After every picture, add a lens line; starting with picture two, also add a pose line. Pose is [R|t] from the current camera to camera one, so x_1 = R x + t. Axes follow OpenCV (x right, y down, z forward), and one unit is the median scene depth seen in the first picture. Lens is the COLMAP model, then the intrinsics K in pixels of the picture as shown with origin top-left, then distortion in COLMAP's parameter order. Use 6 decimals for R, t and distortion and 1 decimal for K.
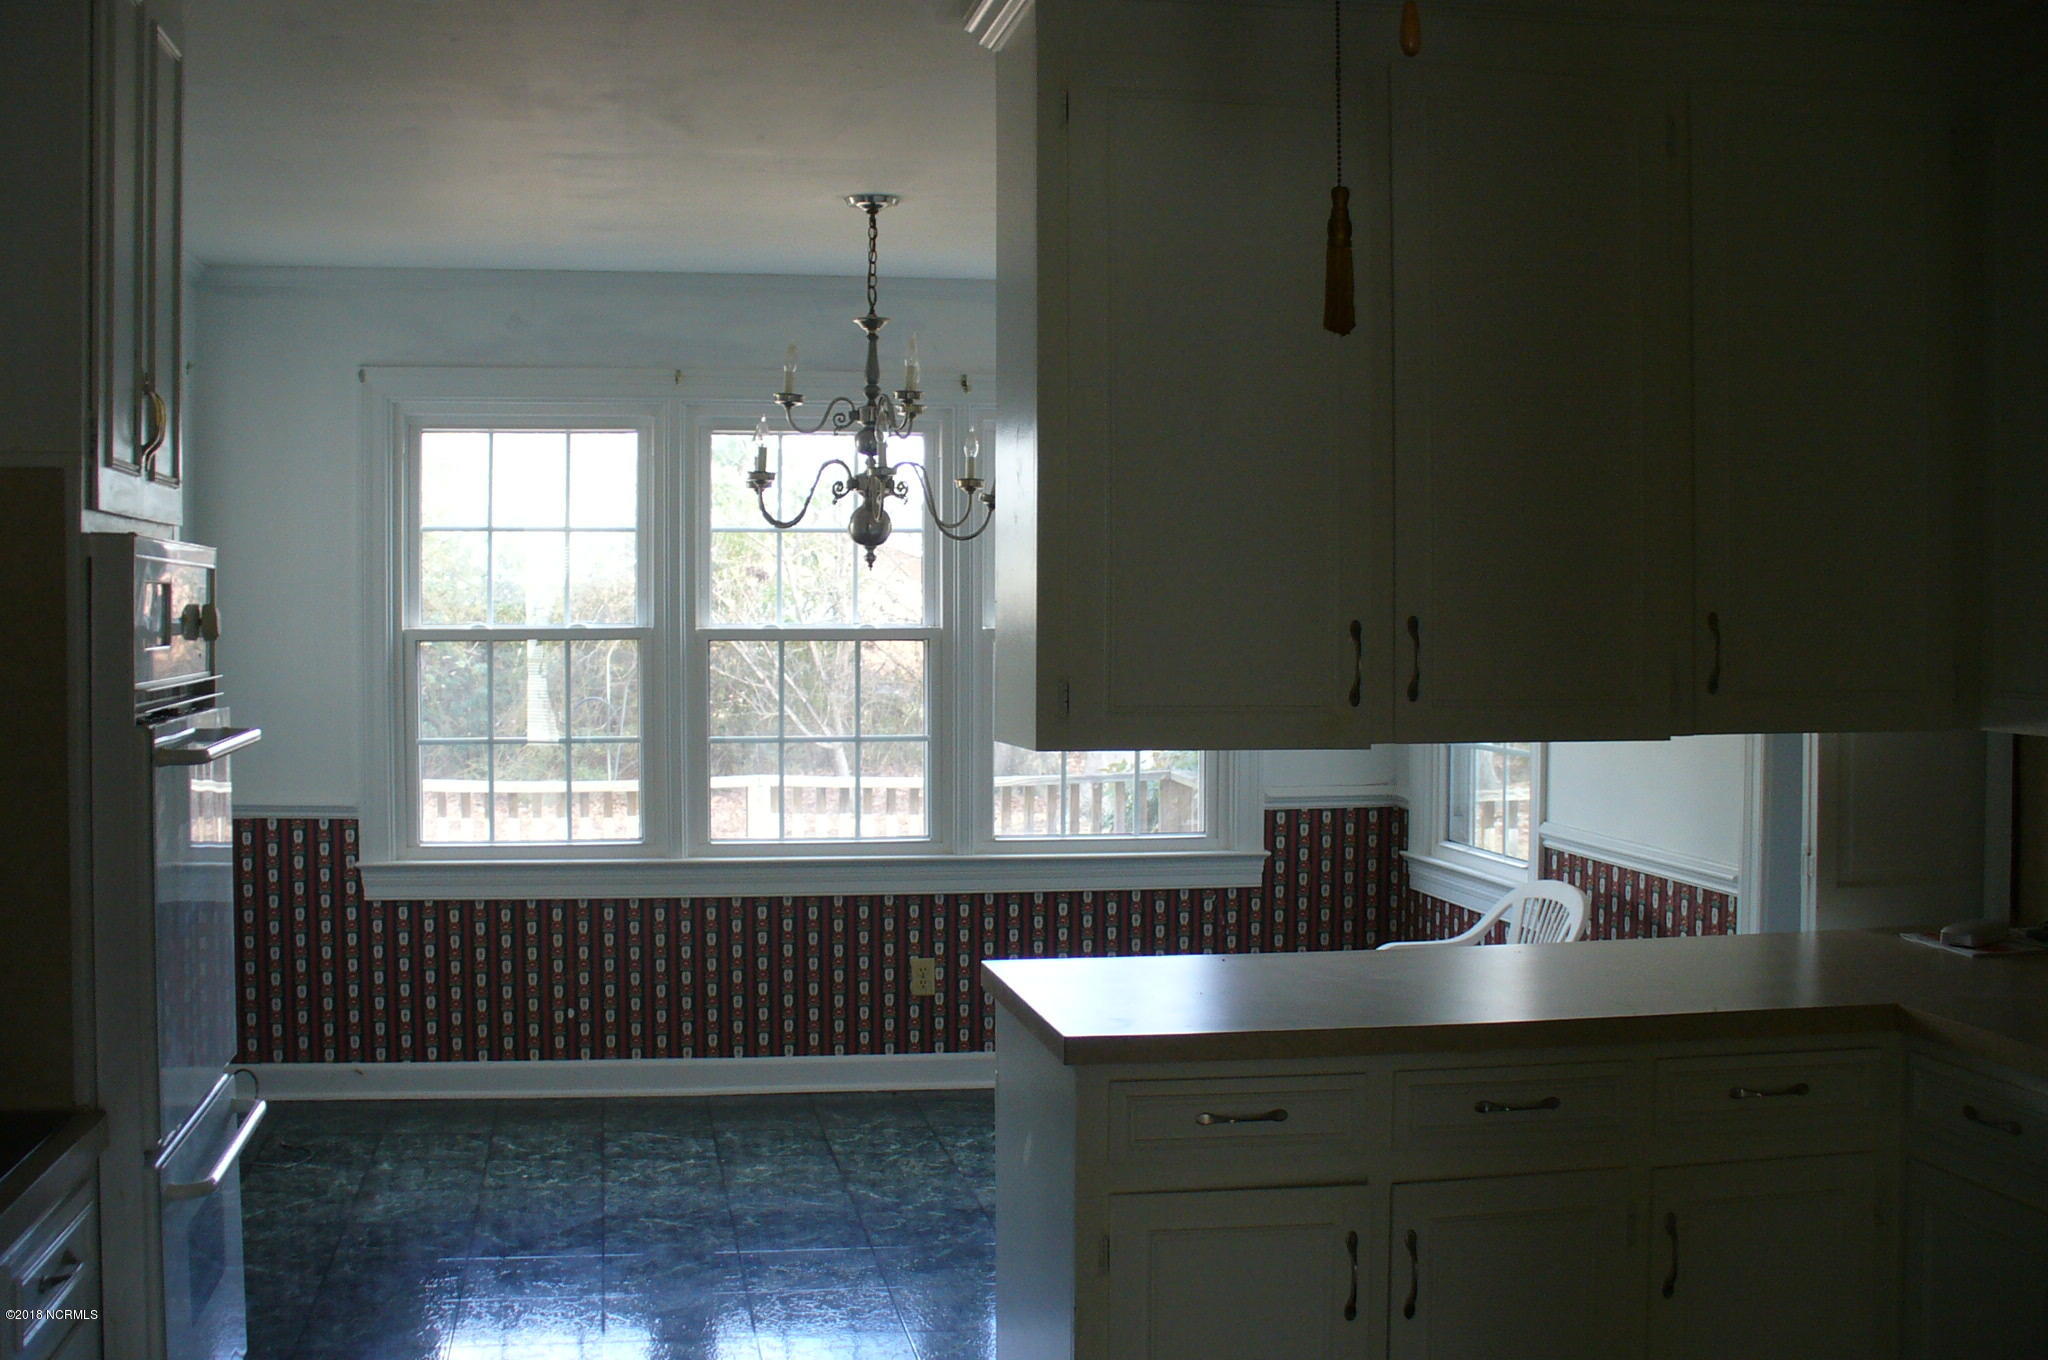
lens RADIAL K [[2266.7, 0, 1024.0], [0, 2266.7, 680.0], [0, 0, 1]] dist [-0.235626, 0.273559]
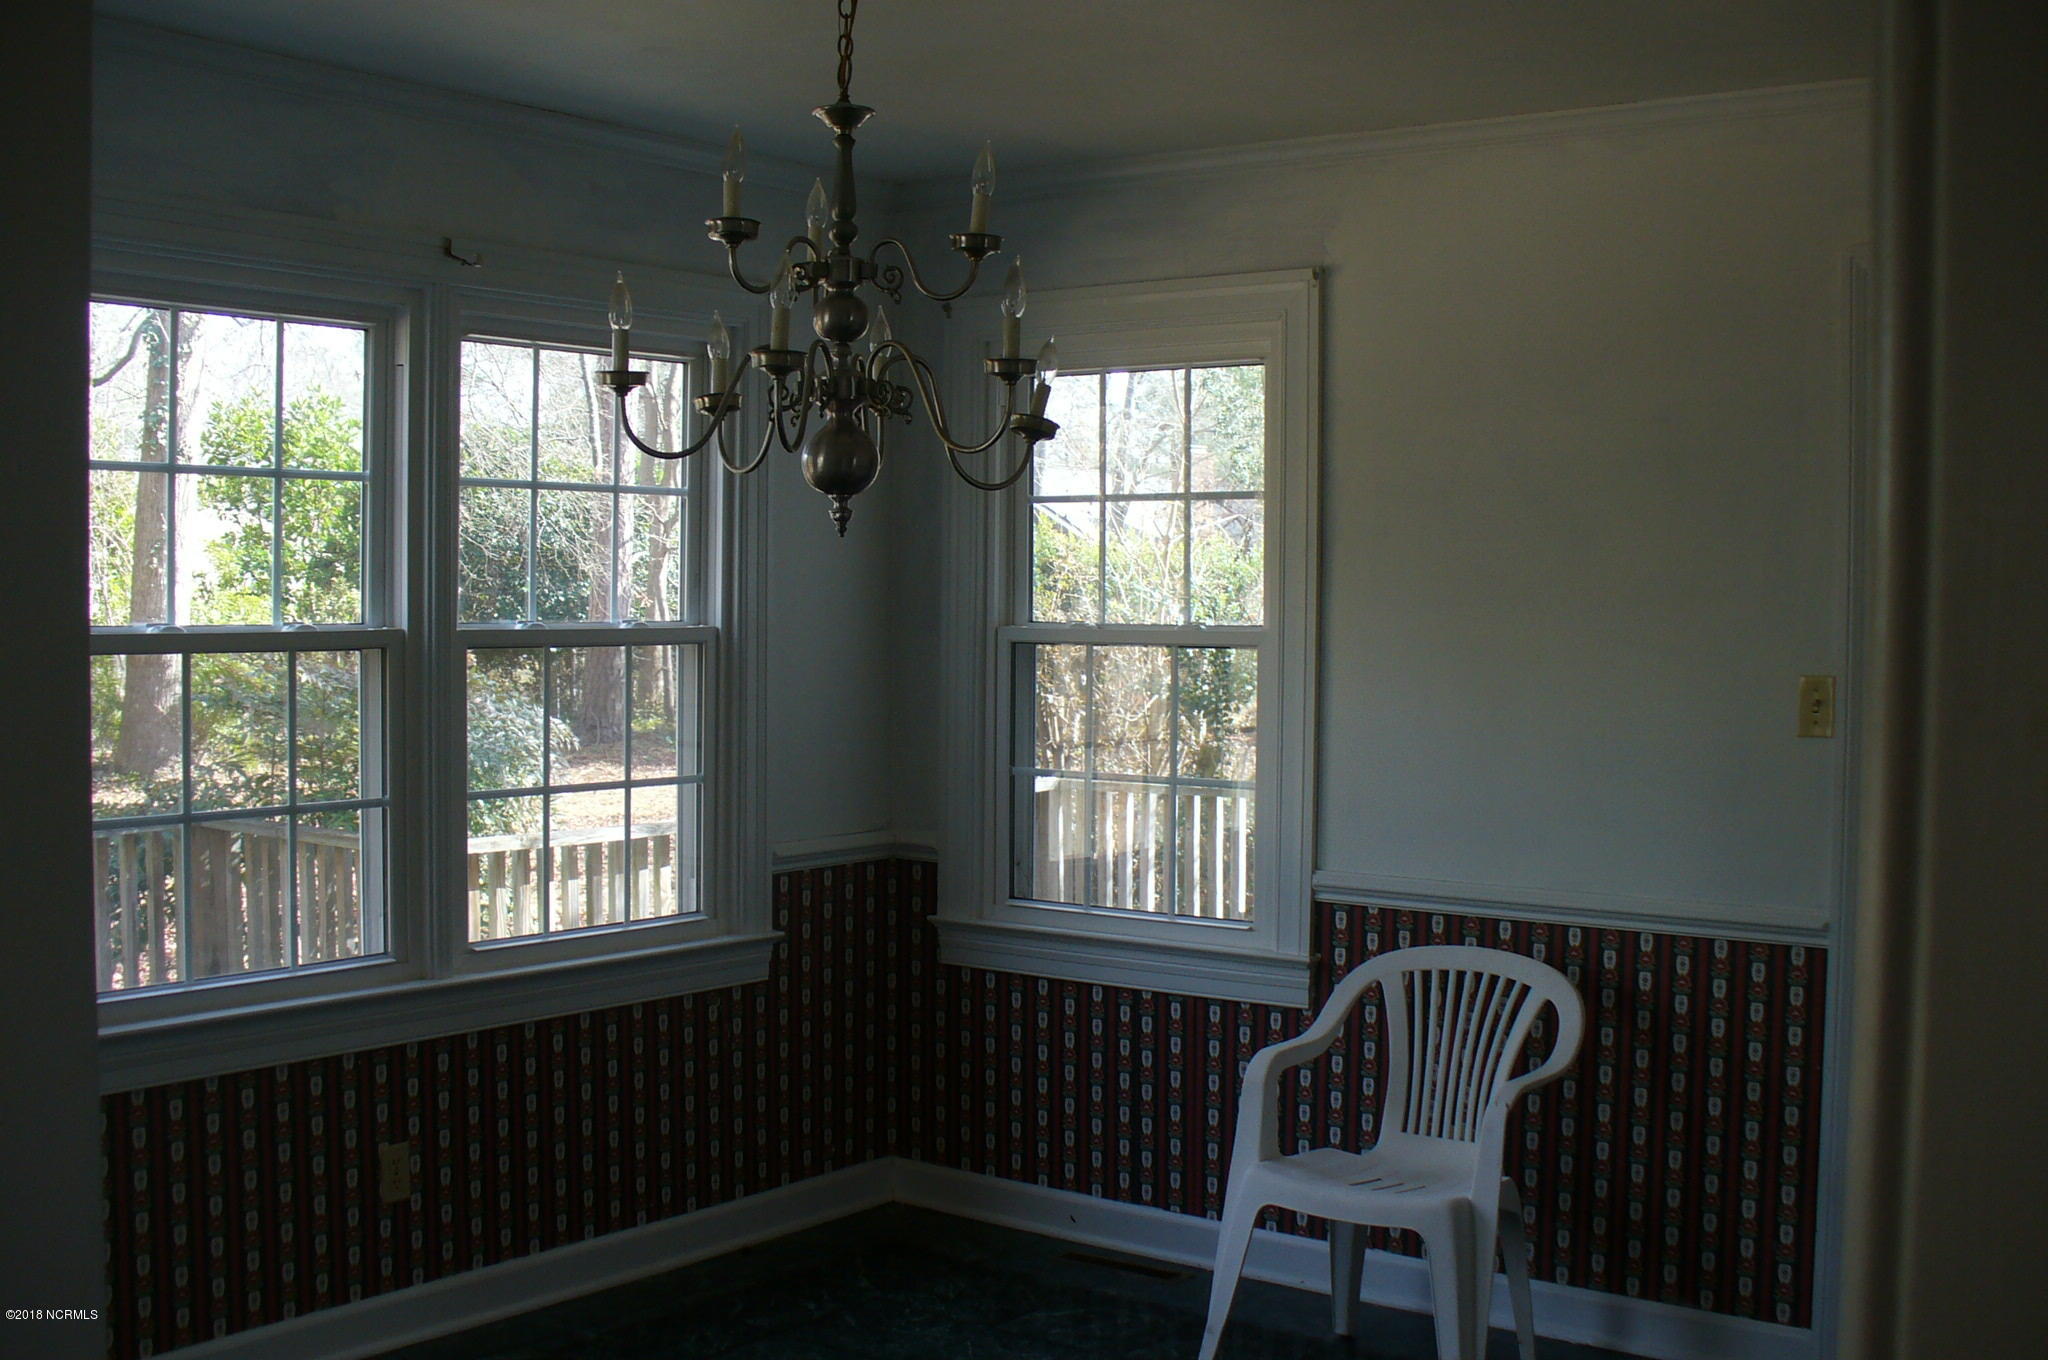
lens RADIAL K [[2266.7, 0, 1024.0], [0, 2266.7, 680.0], [0, 0, 1]] dist [-0.235626, 0.273559]
pose [[0.748293, -0.021141, 0.663031, -0.325272], [0.018042, 0.999771, 0.011516, -0.013135], [-0.663123, 0.003345, 0.748503, 0.408607]]
